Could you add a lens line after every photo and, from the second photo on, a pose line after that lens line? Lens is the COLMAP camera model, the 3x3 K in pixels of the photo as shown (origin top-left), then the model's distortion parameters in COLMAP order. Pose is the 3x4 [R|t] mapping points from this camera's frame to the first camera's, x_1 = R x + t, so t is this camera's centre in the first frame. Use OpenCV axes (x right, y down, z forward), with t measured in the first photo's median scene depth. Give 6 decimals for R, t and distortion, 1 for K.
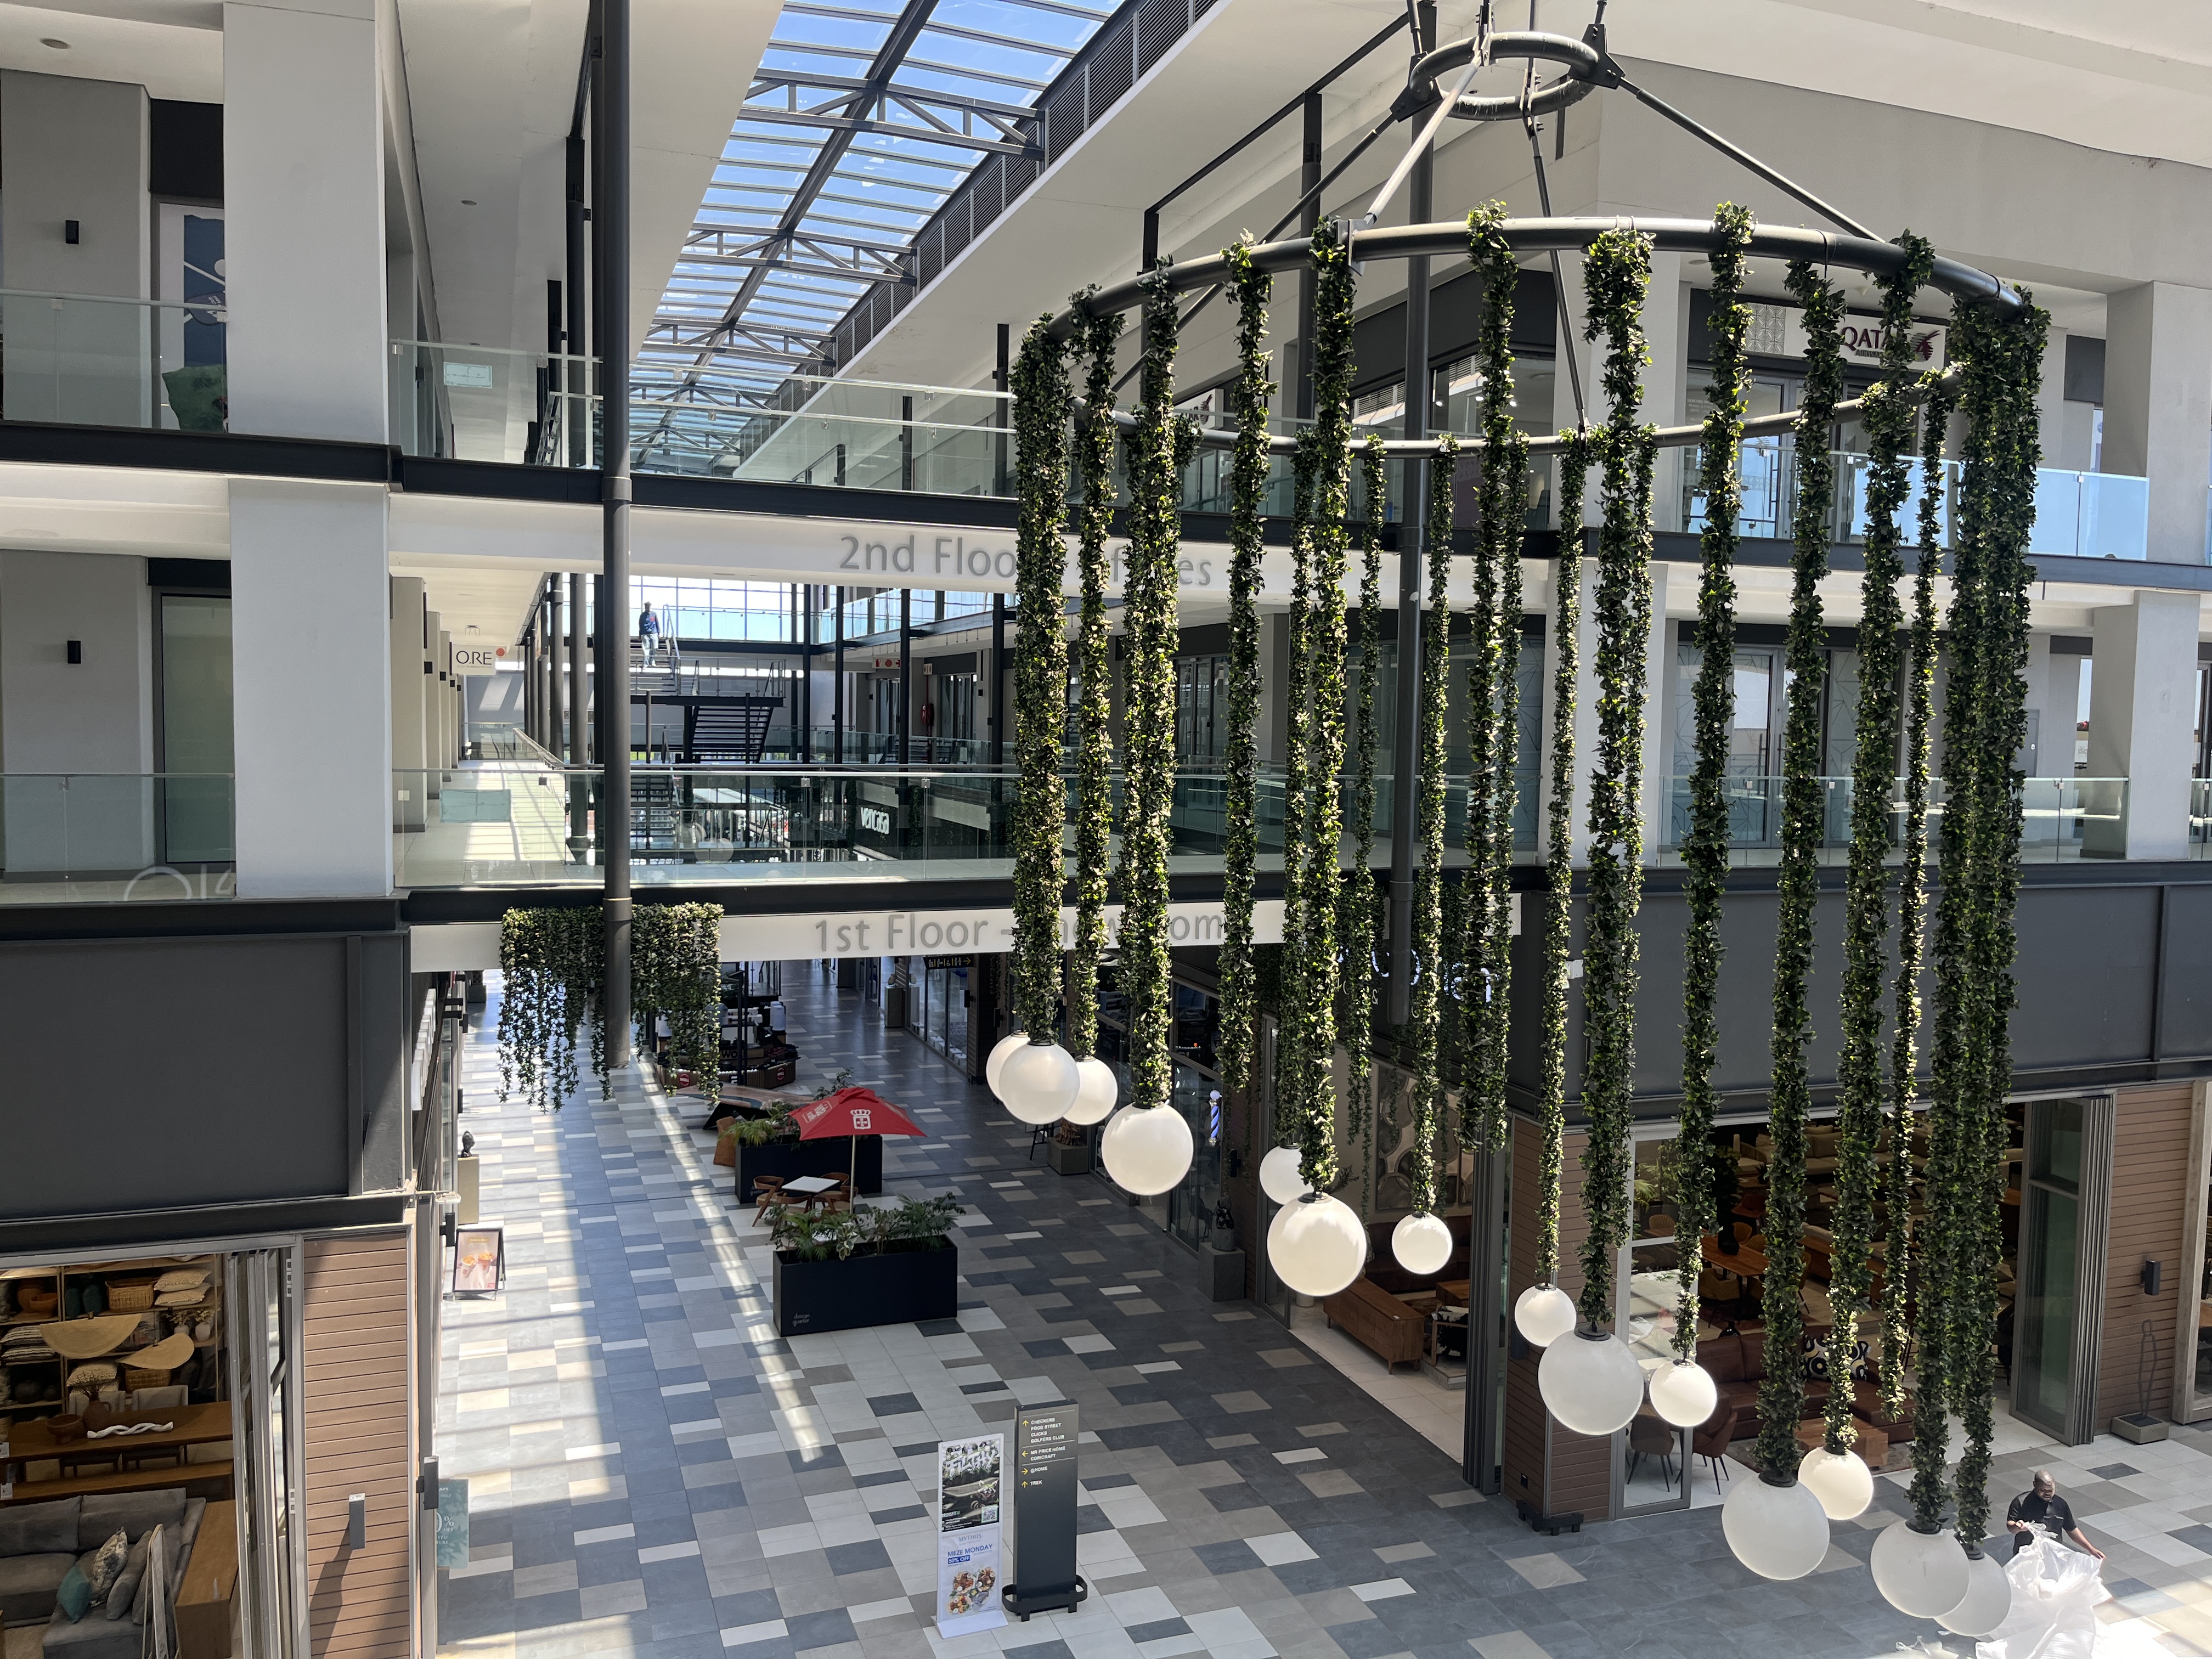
lens RADIAL K [[1662.6, 0, 1106.0], [0, 1662.6, 829.5], [0, 0, 1]] dist [0.087176, -0.137956]
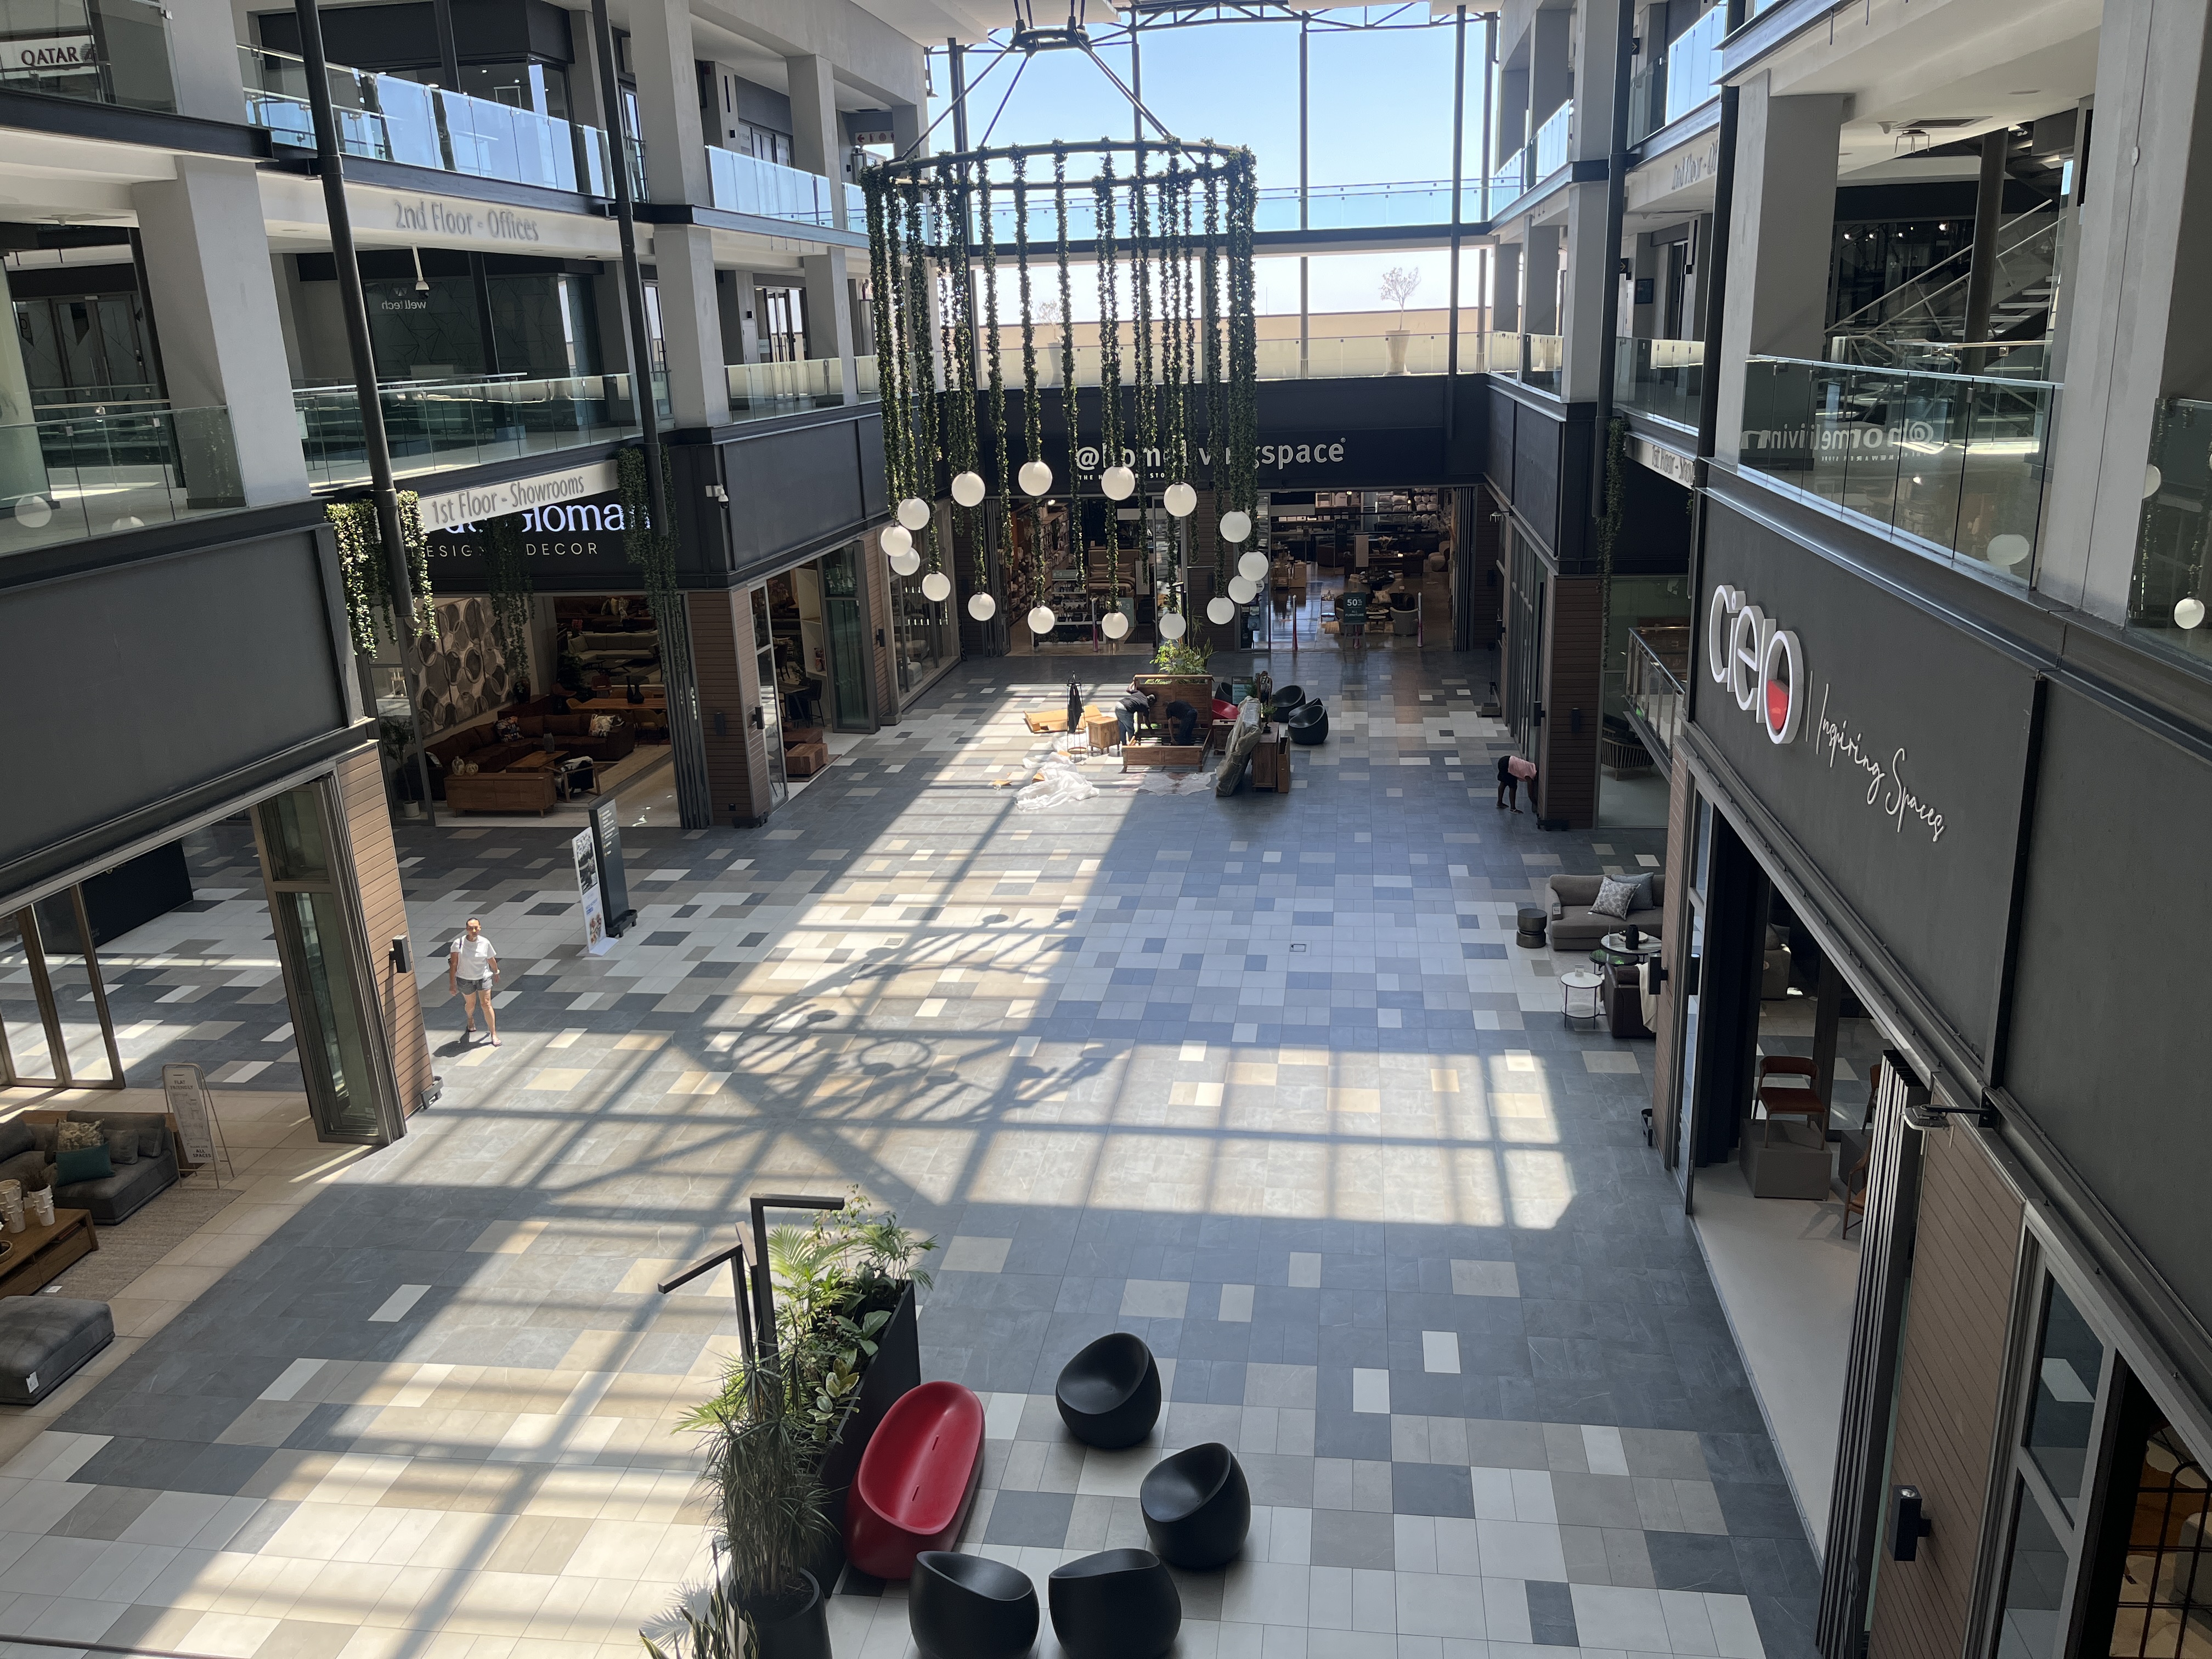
lens RADIAL K [[1662.6, 0, 1106.0], [0, 1662.6, 829.5], [0, 0, 1]] dist [0.087176, -0.137956]
pose [[0.479448, -0.287106, 0.829277, -1.083675], [0.102178, 0.956805, 0.272184, -0.006385], [-0.871601, -0.045764, 0.488074, -0.154210]]
